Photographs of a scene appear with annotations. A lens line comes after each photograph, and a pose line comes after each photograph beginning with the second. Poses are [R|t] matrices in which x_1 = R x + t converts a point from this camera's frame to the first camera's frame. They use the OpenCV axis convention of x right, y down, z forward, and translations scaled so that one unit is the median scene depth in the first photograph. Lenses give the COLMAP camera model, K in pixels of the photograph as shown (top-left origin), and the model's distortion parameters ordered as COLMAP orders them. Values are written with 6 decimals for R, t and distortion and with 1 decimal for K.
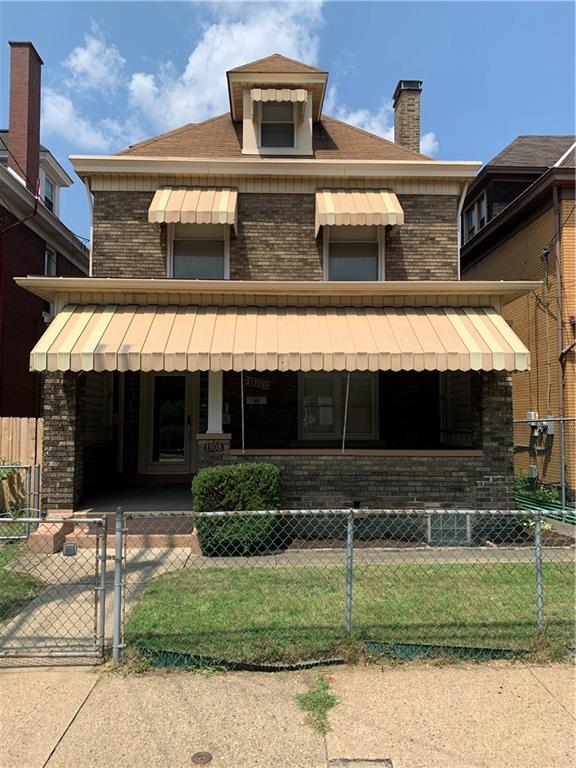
lens RADIAL K [[591.3, 0, 284.4], [0, 591.3, 371.6], [0, 0, 1]] dist [0.040641, -0.005953]
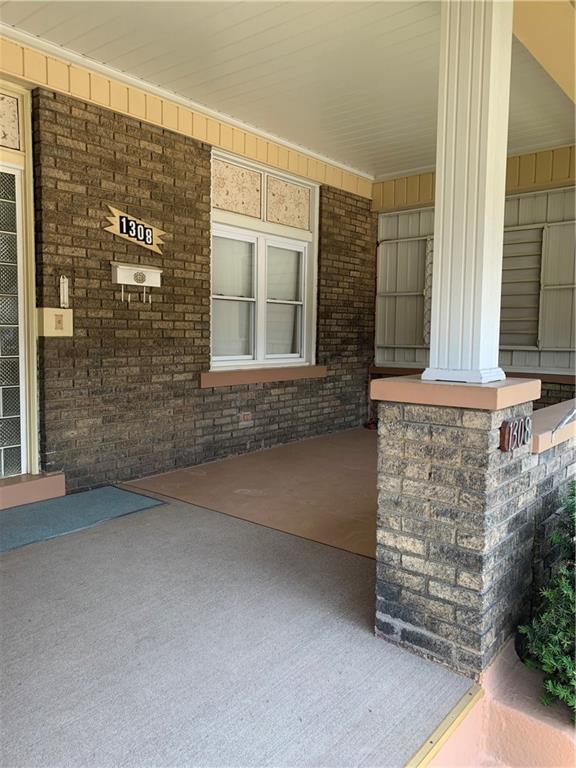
lens RADIAL K [[591.3, 0, 284.4], [0, 591.3, 371.6], [0, 0, 1]] dist [0.040641, -0.005953]
pose [[0.663731, -0.041847, 0.746800, -0.333691], [-0.069244, 0.990708, 0.117056, 0.071008], [-0.744760, -0.129405, 0.654666, 0.812037]]
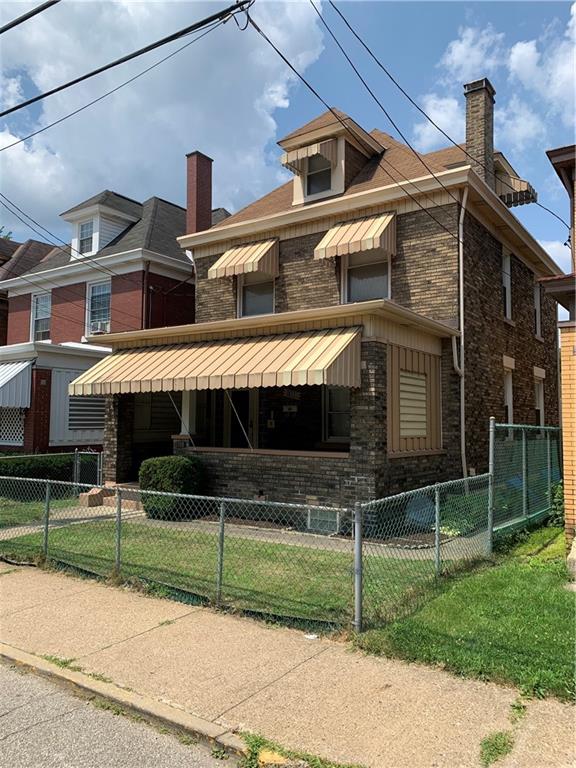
lens RADIAL K [[583.1, 0, 287.5], [0, 583.1, 383.5], [0, 0, 1]] dist [0.038812, -0.002574]
pose [[0.800023, -0.037378, -0.598803, 0.857547], [0.043439, 0.999047, -0.004325, 0.000164], [0.598394, -0.022551, 0.800884, 0.044184]]
